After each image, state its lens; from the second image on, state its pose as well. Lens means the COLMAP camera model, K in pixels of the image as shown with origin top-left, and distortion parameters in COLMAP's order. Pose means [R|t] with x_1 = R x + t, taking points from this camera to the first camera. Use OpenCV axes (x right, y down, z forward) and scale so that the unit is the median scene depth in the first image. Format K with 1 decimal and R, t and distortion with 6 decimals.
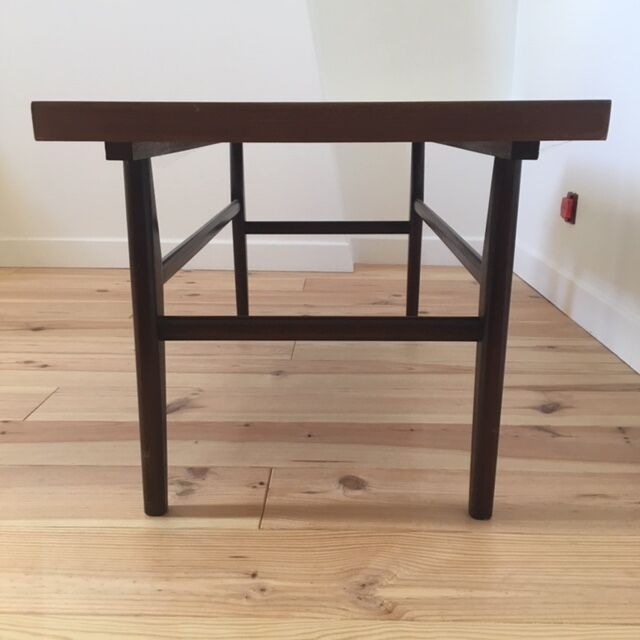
lens RADIAL K [[724.5, 0, 320.4], [0, 724.5, 320.8], [0, 0, 1]] dist [0.036930, 0.000000]
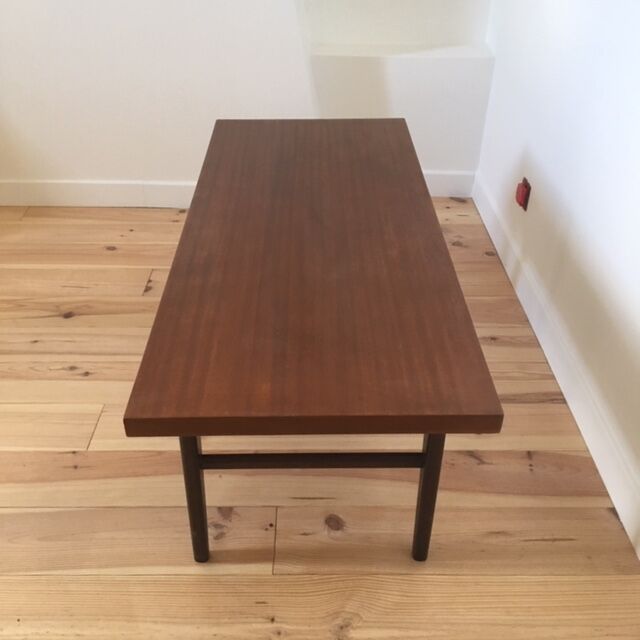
lens RADIAL K [[724.5, 0, 320.9], [0, 724.5, 316.6], [0, 0, 1]] dist [0.036930, 0.000000]
pose [[0.999490, -0.015539, 0.027908, -0.016728], [0.005799, 0.947450, 0.319851, -0.644967], [-0.031412, -0.319526, 0.947057, -0.242681]]
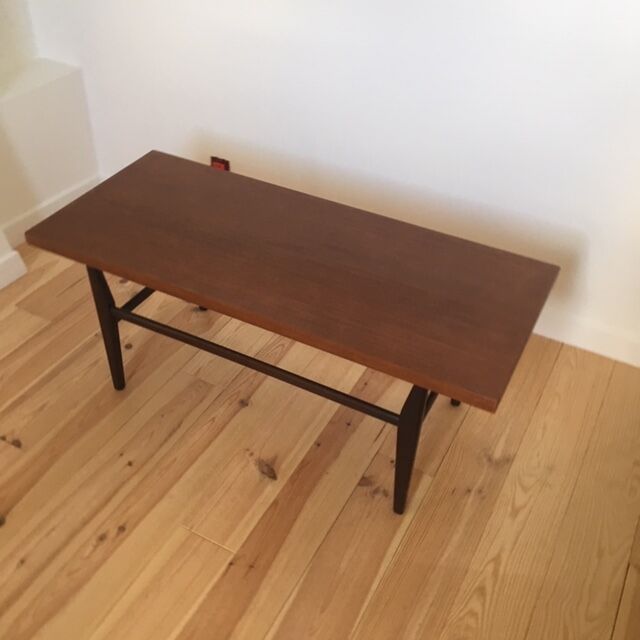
lens RADIAL K [[724.5, 0, 319.1], [0, 724.5, 319.0], [0, 0, 1]] dist [0.036930, 0.000000]
pose [[0.441267, -0.561973, 0.699621, -1.304897], [0.212514, 0.822895, 0.526956, -1.141269], [-0.871849, -0.083849, 0.482543, 0.296498]]
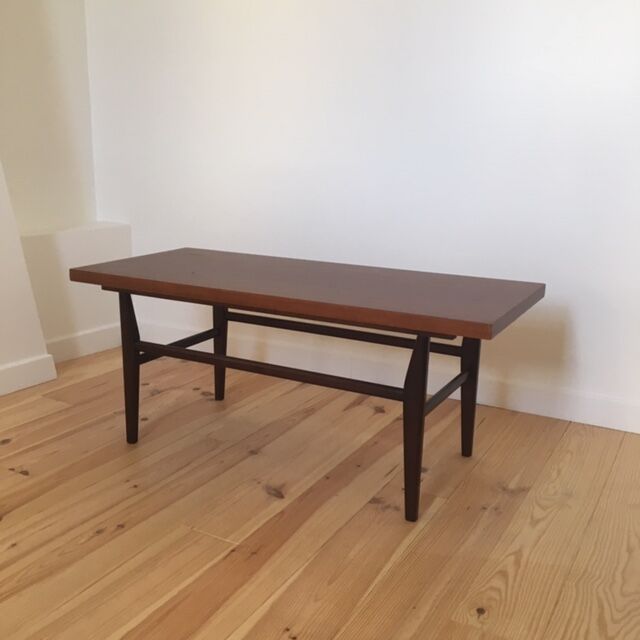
lens RADIAL K [[724.5, 0, 319.9], [0, 724.5, 301.6], [0, 0, 1]] dist [0.036930, 0.000000]
pose [[0.461190, -0.179908, 0.868871, -1.725590], [0.223697, 0.971173, 0.082354, -0.443063], [-0.858641, 0.156382, 0.488140, 0.219502]]
